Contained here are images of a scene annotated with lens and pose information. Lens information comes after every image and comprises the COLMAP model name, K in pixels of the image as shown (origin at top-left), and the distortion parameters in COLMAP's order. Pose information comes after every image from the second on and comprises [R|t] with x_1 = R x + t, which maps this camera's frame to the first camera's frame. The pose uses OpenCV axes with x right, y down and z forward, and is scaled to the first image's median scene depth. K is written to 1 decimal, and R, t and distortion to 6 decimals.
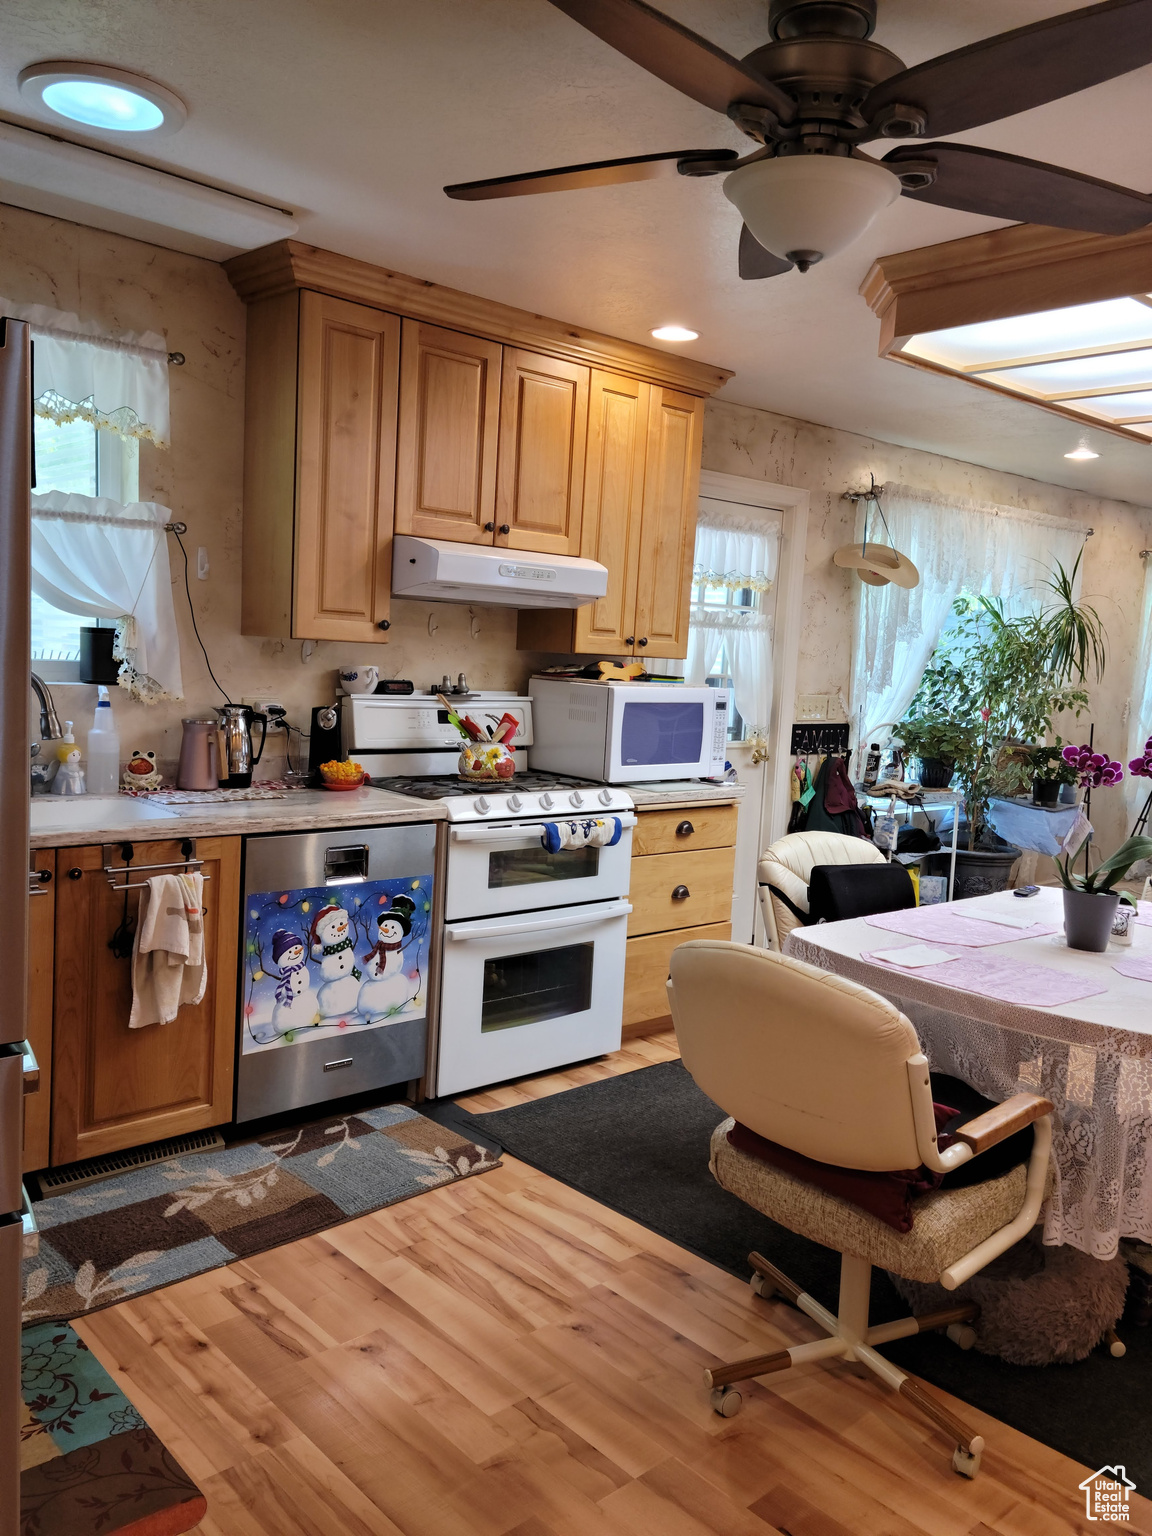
lens RADIAL K [[1199.6, 0, 576.8], [0, 1199.6, 766.8], [0, 0, 1]] dist [0.096382, -0.090833]
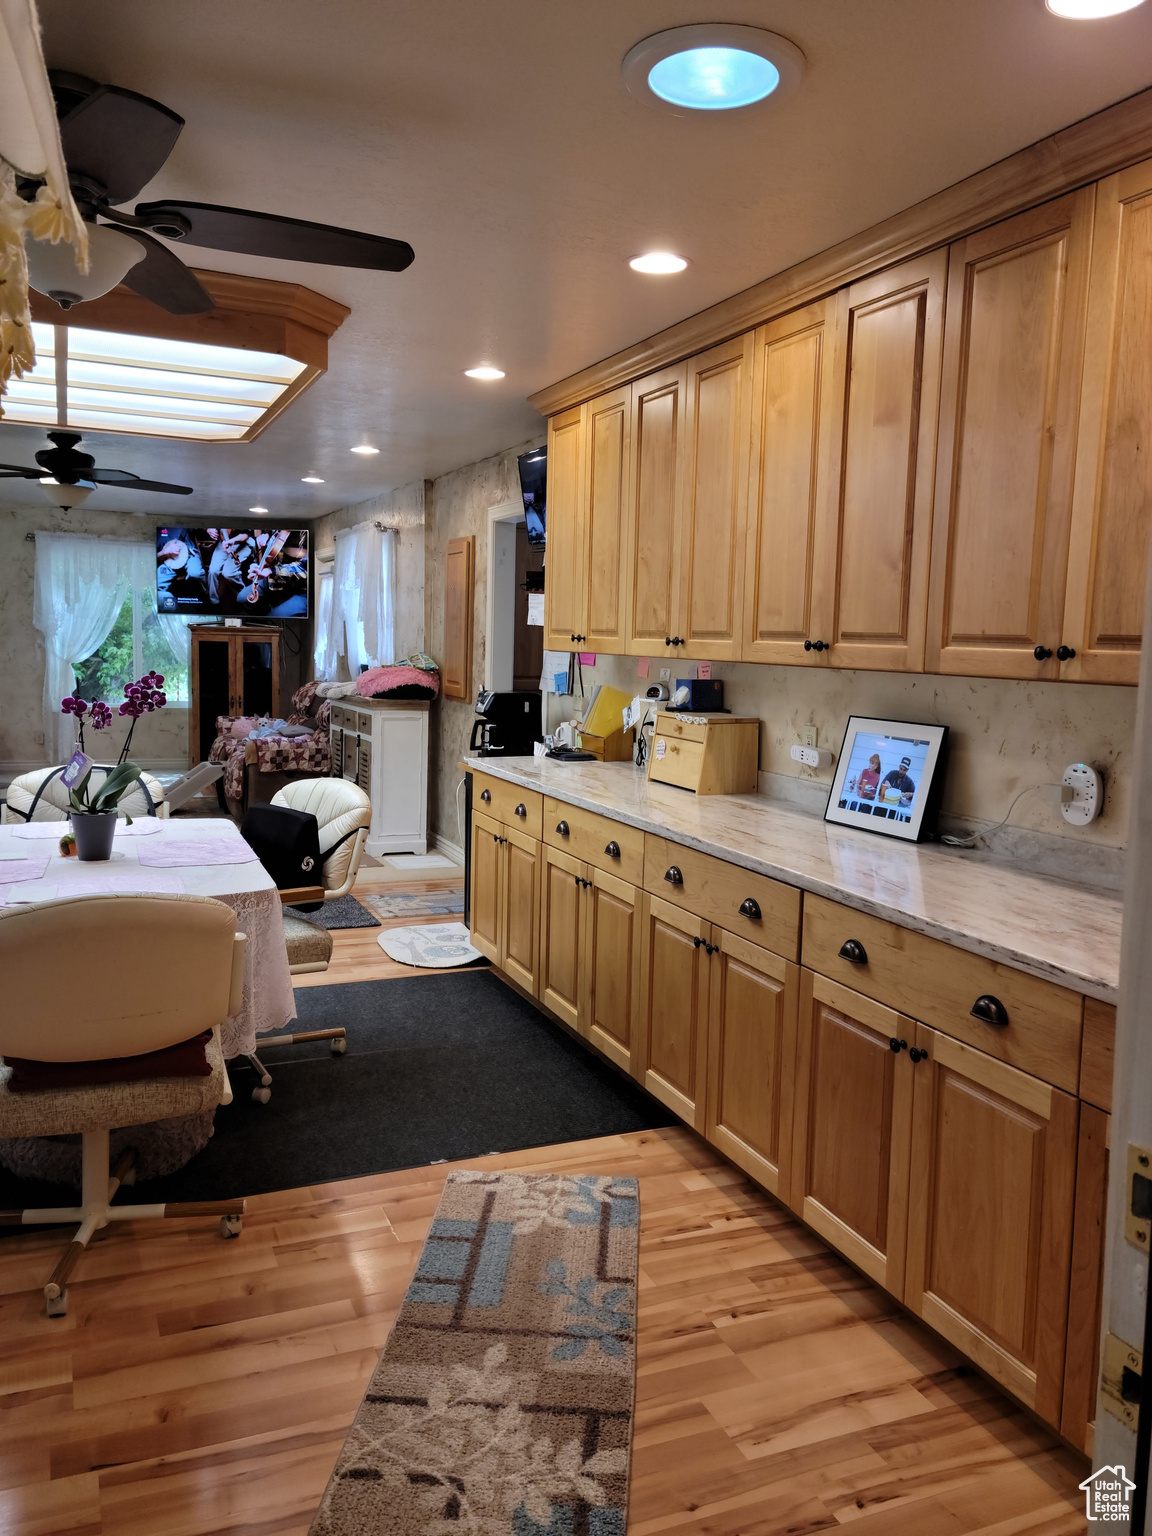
lens RADIAL K [[1199.6, 0, 586.5], [0, 1199.6, 753.9], [0, 0, 1]] dist [0.096382, -0.090833]
pose [[0.338385, -0.137707, 0.930877, -0.262255], [0.086510, 0.989598, 0.114946, -0.026634], [-0.937023, 0.041634, 0.346778, 0.049555]]
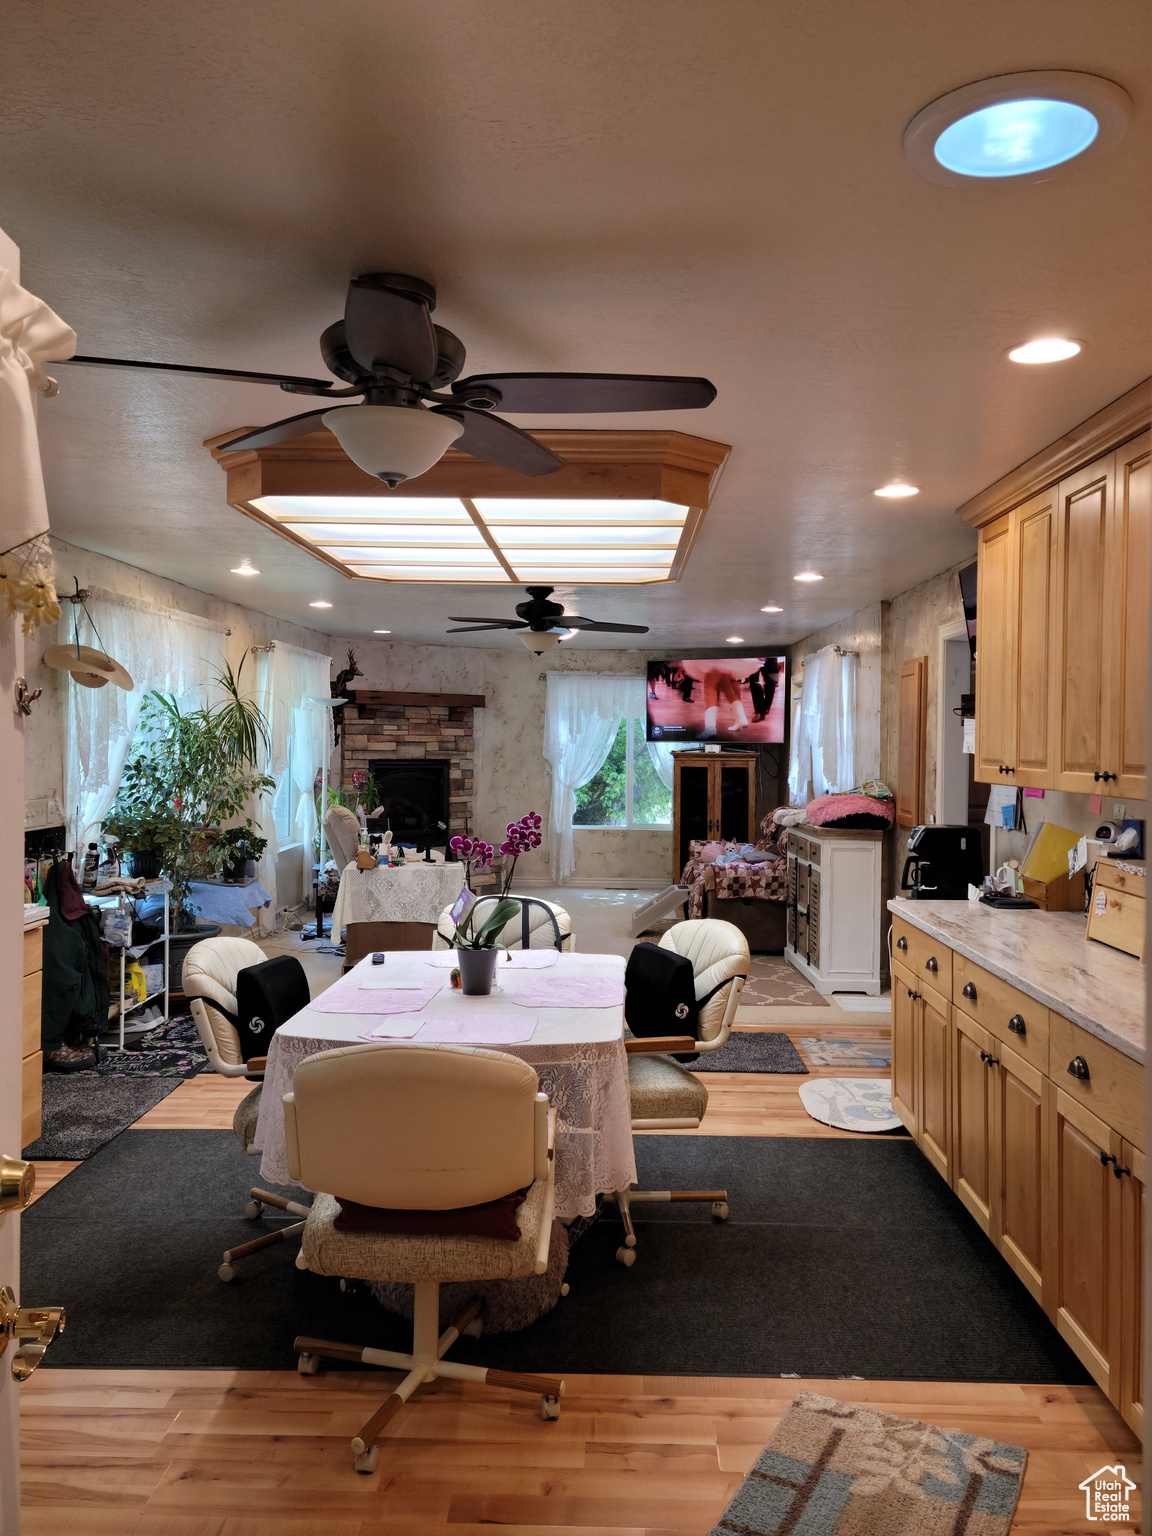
lens RADIAL K [[1199.6, 0, 575.2], [0, 1199.6, 757.6], [0, 0, 1]] dist [0.096382, -0.090833]
pose [[0.698954, -0.057118, 0.712882, -0.192031], [0.101418, 0.994648, -0.019742, -0.030039], [-0.707939, 0.086098, 0.701006, 0.008400]]
